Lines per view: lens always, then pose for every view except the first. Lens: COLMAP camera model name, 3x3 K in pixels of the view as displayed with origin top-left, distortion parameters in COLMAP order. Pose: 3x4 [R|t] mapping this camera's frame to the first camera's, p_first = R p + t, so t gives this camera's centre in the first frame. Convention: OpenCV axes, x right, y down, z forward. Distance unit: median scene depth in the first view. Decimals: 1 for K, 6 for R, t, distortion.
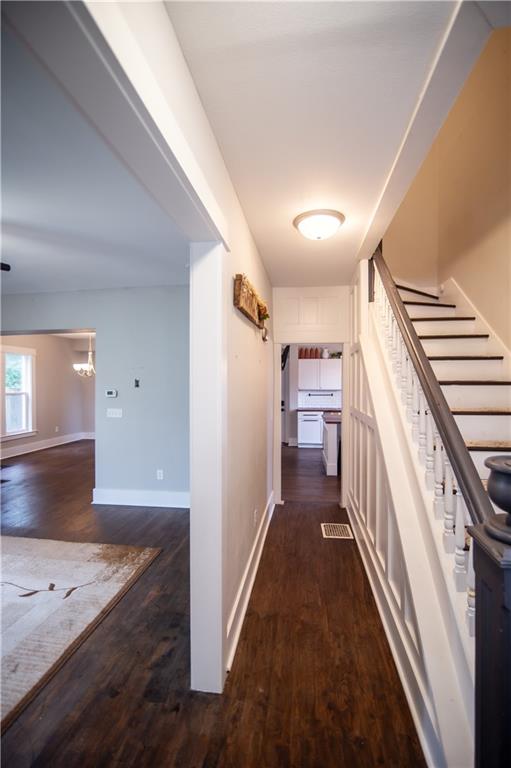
lens RADIAL K [[351.9, 0, 256.1], [0, 351.9, 387.7], [0, 0, 1]] dist [-0.019667, 0.001305]
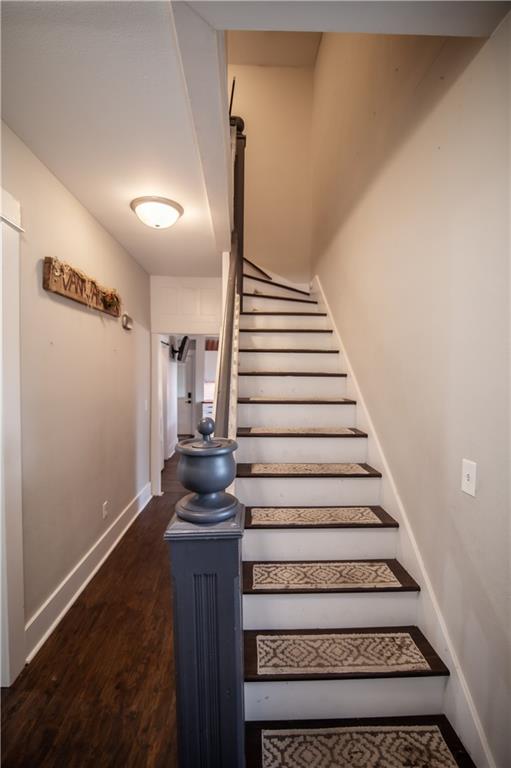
lens RADIAL K [[354.4, 0, 254.2], [0, 354.4, 390.5], [0, 0, 1]] dist [-0.021070, 0.000269]
pose [[0.984139, 0.004942, 0.177330, 0.274975], [-0.009956, 0.999575, 0.027397, 0.007736], [-0.177120, -0.028728, 0.983770, -0.040195]]
